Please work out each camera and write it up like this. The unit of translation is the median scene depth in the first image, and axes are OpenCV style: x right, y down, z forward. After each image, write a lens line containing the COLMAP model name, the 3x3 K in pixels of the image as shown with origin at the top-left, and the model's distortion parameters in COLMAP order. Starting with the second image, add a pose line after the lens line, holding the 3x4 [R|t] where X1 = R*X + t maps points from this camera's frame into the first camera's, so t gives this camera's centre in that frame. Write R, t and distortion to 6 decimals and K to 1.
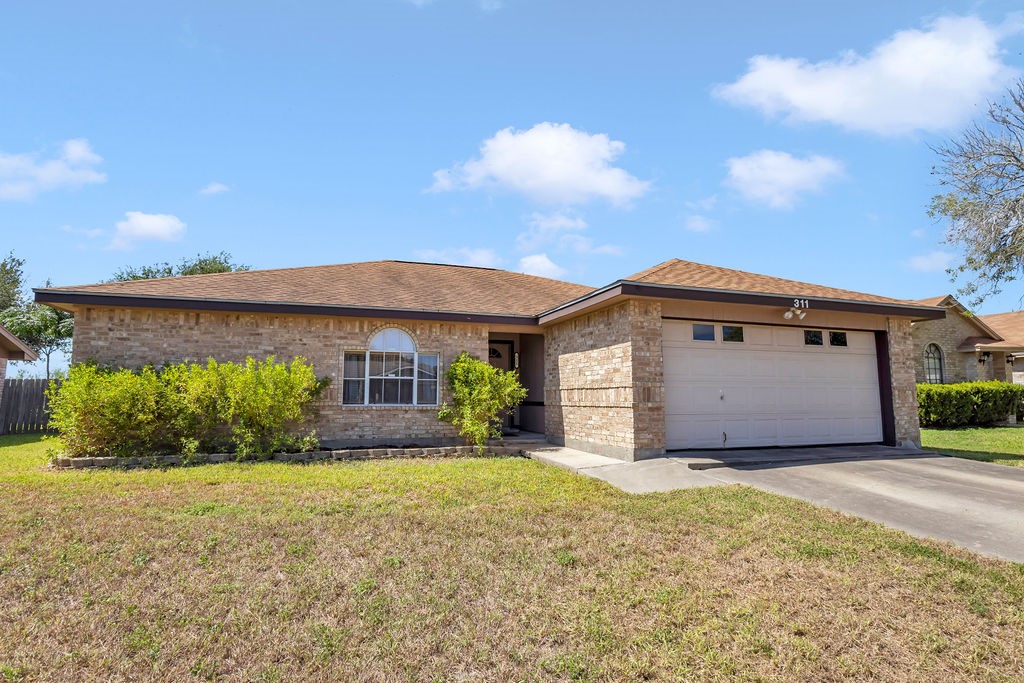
lens RADIAL K [[564.5, 0, 505.1], [0, 564.5, 337.6], [0, 0, 1]] dist [-0.003872, -0.001268]
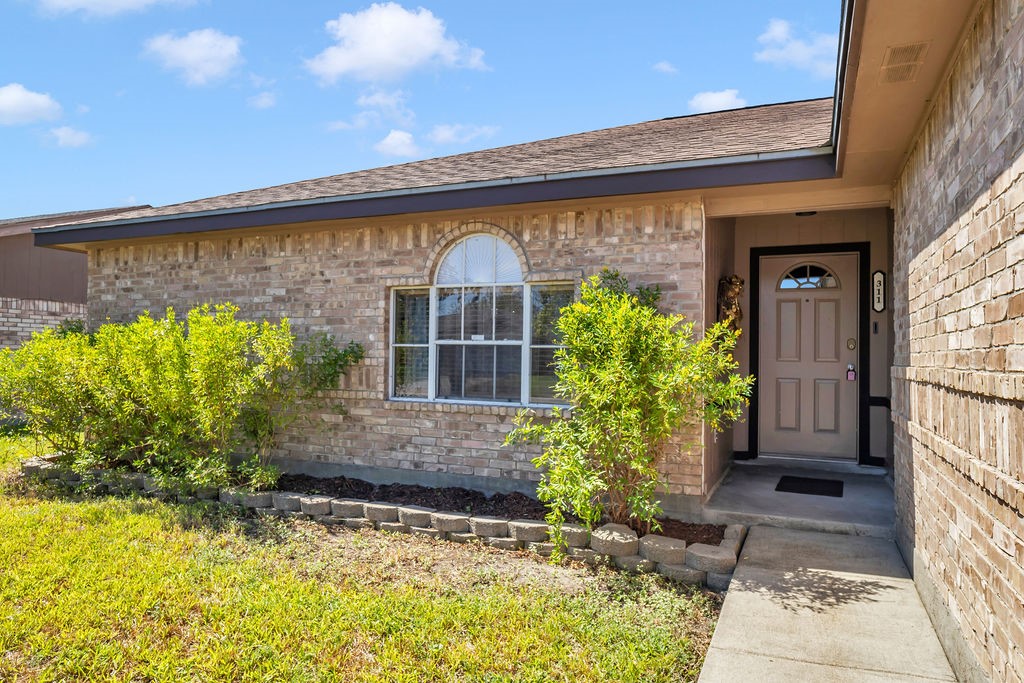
lens RADIAL K [[668.8, 0, 512.7], [0, 668.8, 341.0], [0, 0, 1]] dist [-0.003559, -0.000728]
pose [[0.730432, -0.005244, -0.682966, 0.198555], [0.061763, 0.996381, 0.058404, 0.041919], [0.680187, -0.084842, 0.728112, 0.658493]]
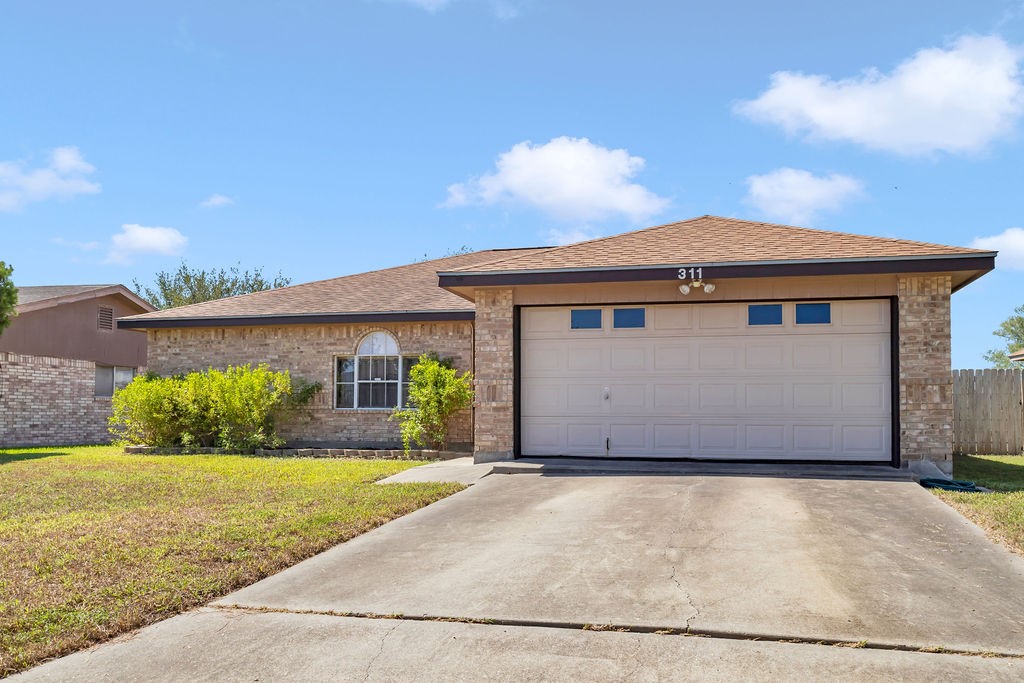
lens RADIAL K [[820.1, 0, 563.4], [0, 820.1, 392.6], [0, 0, 1]] dist [0.006289, 0.002093]
pose [[0.836860, -0.013142, -0.547258, 0.912751], [0.054289, 0.996776, 0.059082, 0.023736], [0.544718, -0.079153, 0.834876, -0.035695]]
